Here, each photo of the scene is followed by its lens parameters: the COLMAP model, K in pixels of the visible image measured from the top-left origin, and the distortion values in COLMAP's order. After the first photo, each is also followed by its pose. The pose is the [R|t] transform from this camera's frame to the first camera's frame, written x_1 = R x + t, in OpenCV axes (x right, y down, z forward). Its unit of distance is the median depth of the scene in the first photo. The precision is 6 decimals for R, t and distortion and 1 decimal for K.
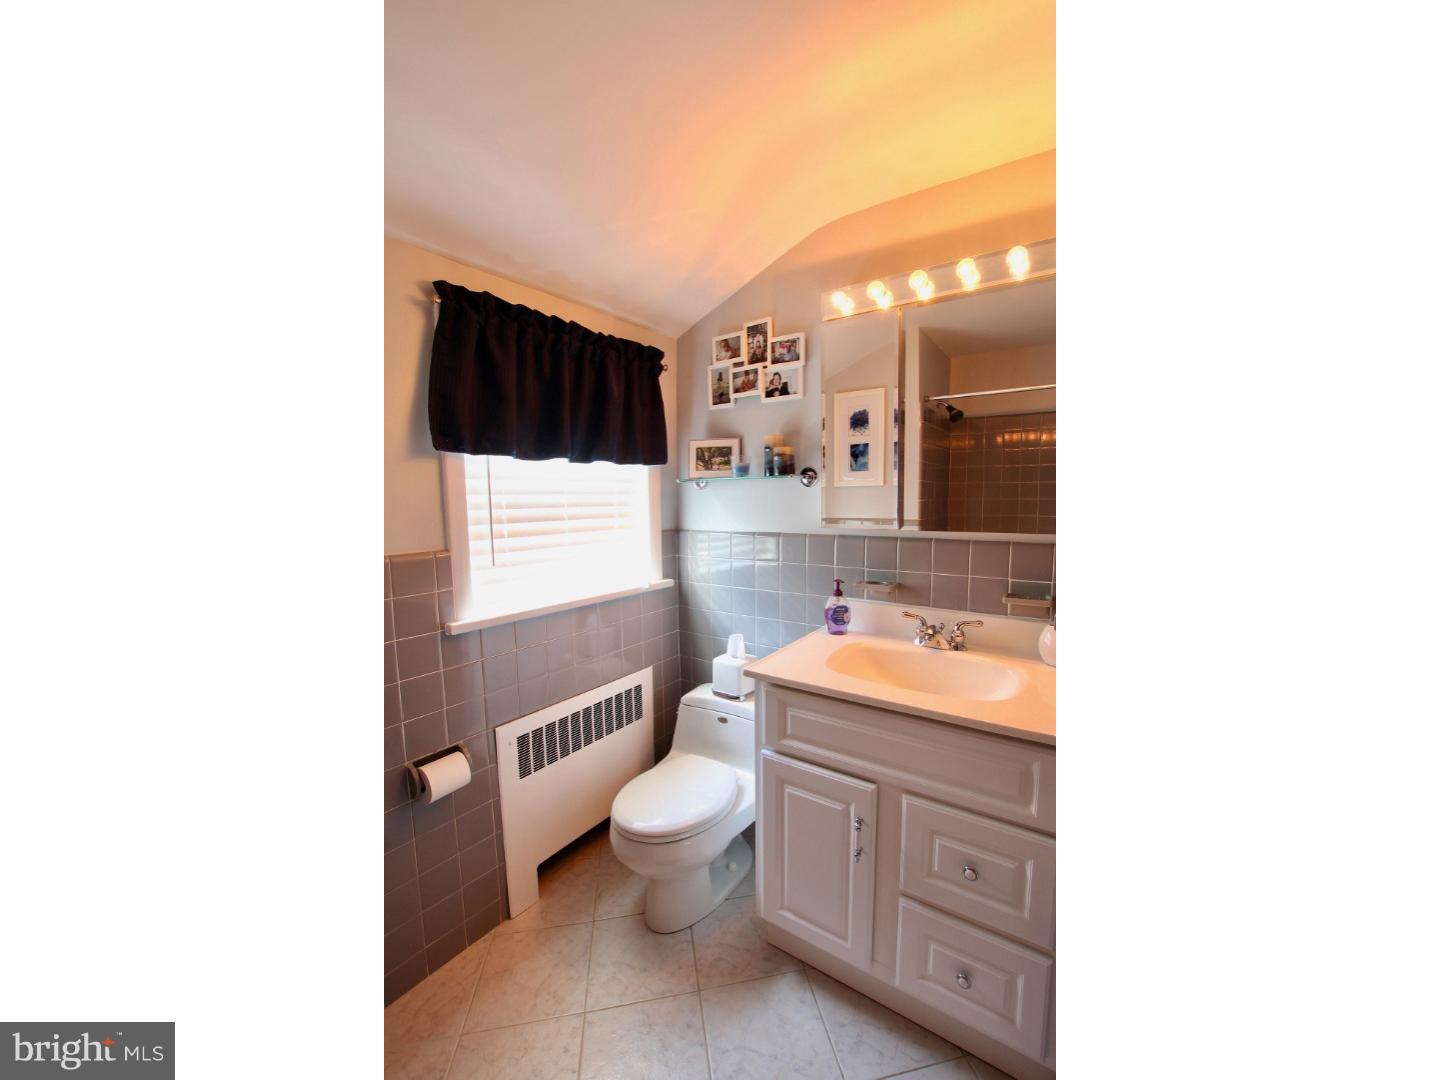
lens RADIAL K [[508.2, 0, 722.0], [0, 508.2, 544.3], [0, 0, 1]] dist [-0.022901, -0.000022]
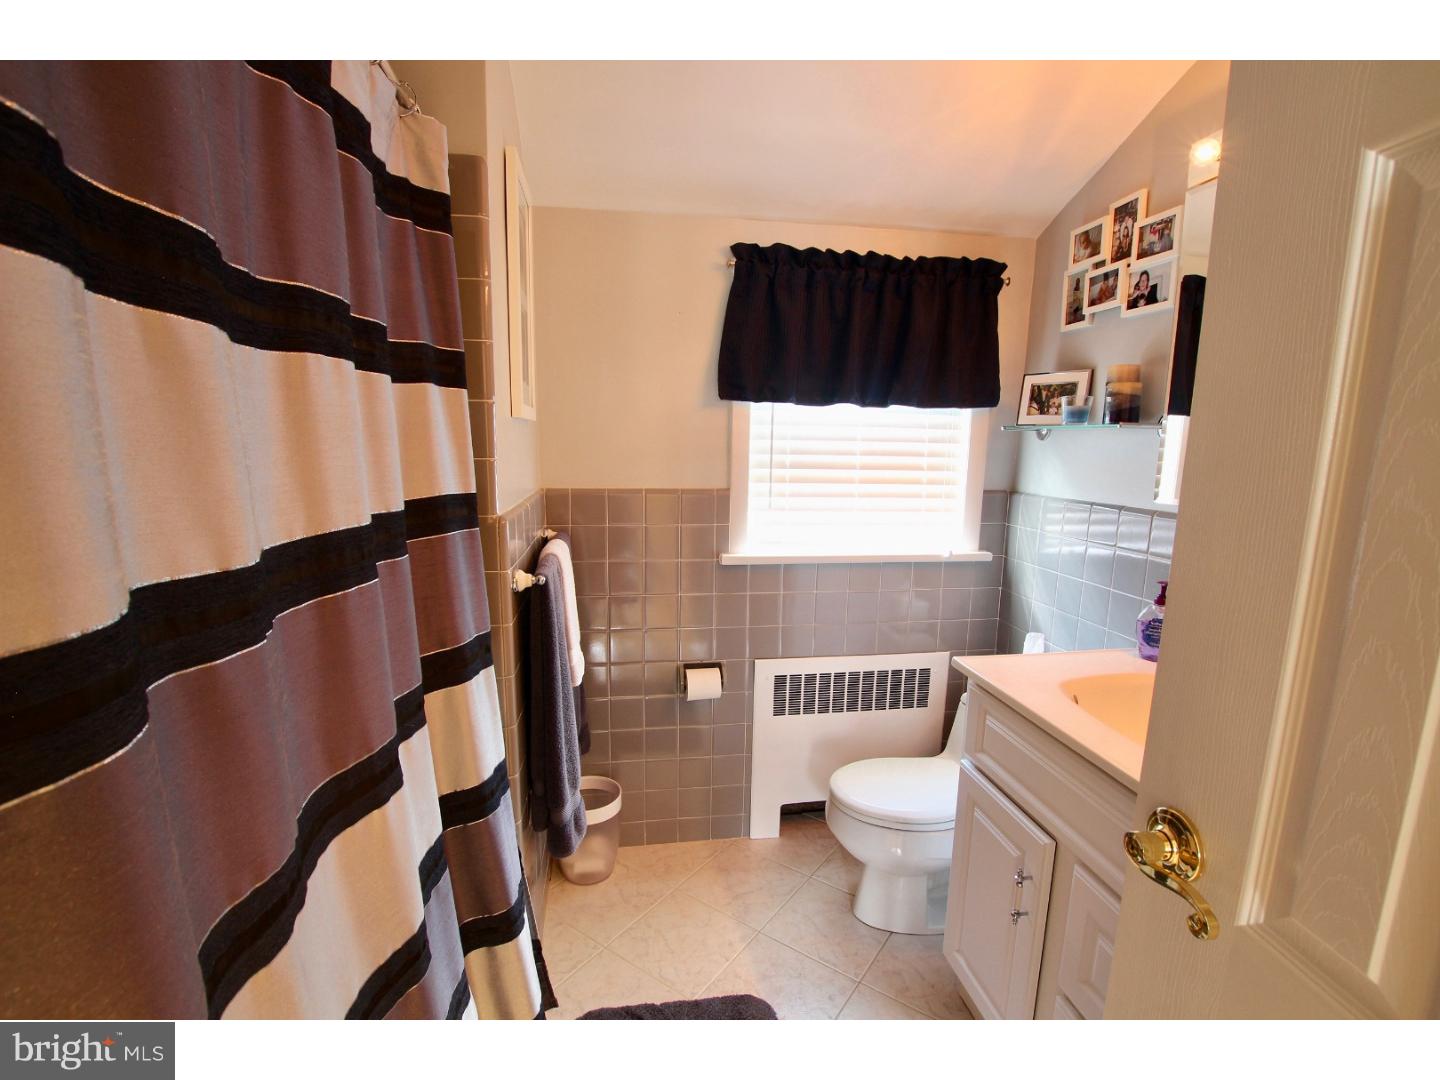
lens RADIAL K [[664.0, 0, 716.9], [0, 664.0, 545.9], [0, 0, 1]] dist [-0.015761, 0.000401]
pose [[0.689015, 0.138794, -0.711333, 0.390591], [-0.091768, 0.990299, 0.104336, -0.012279], [0.718914, -0.006612, 0.695068, -0.031079]]
